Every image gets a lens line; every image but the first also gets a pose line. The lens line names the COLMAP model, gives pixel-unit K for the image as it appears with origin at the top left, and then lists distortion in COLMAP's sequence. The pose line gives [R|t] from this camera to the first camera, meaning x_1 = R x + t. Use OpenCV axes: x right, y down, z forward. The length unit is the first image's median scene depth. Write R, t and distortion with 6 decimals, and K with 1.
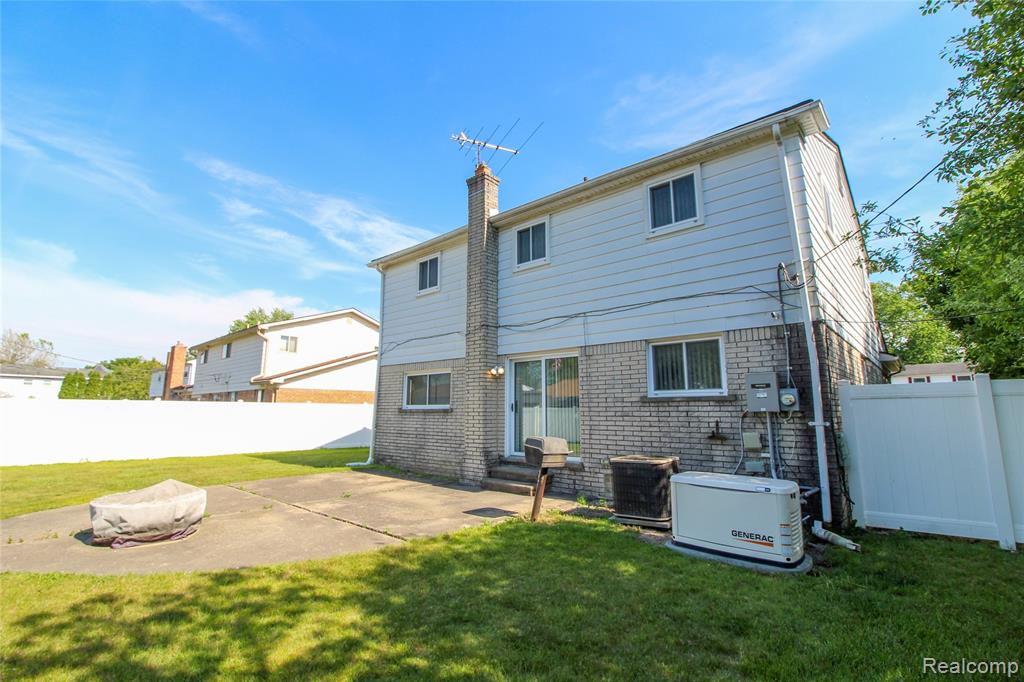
lens RADIAL K [[475.3, 0, 509.8], [0, 475.3, 335.4], [0, 0, 1]] dist [-0.000780, -0.013846]
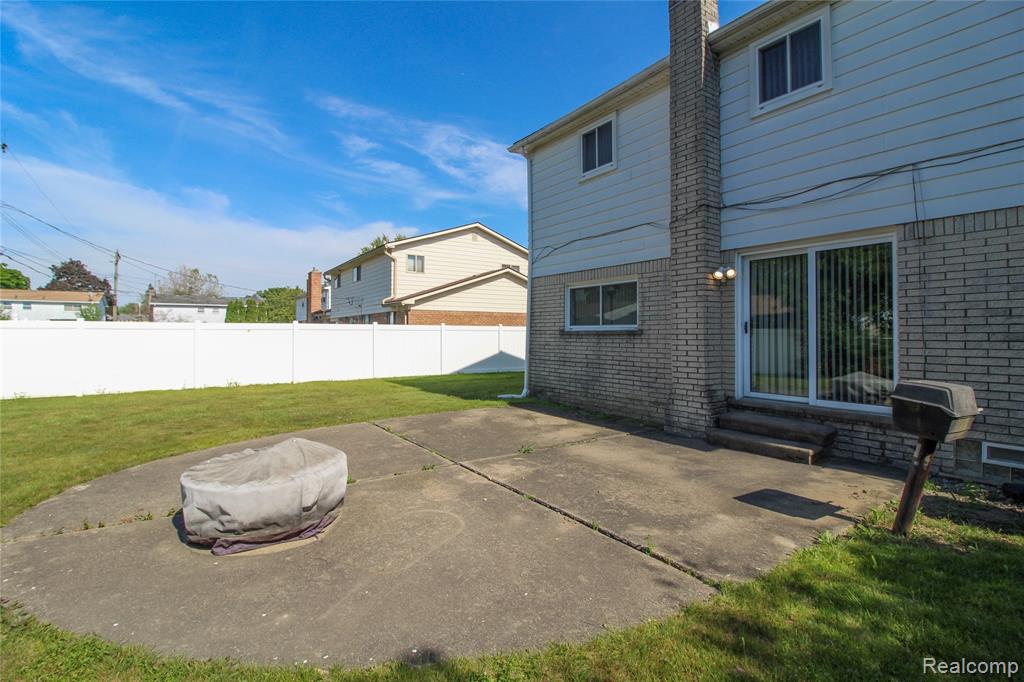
lens RADIAL K [[475.3, 0, 509.8], [0, 475.3, 335.4], [0, 0, 1]] dist [-0.000780, -0.013846]
pose [[0.973340, -0.000201, -0.229369, -0.147401], [0.037043, 0.987010, 0.156329, 0.039712], [0.226358, -0.160658, 0.960704, 0.242922]]
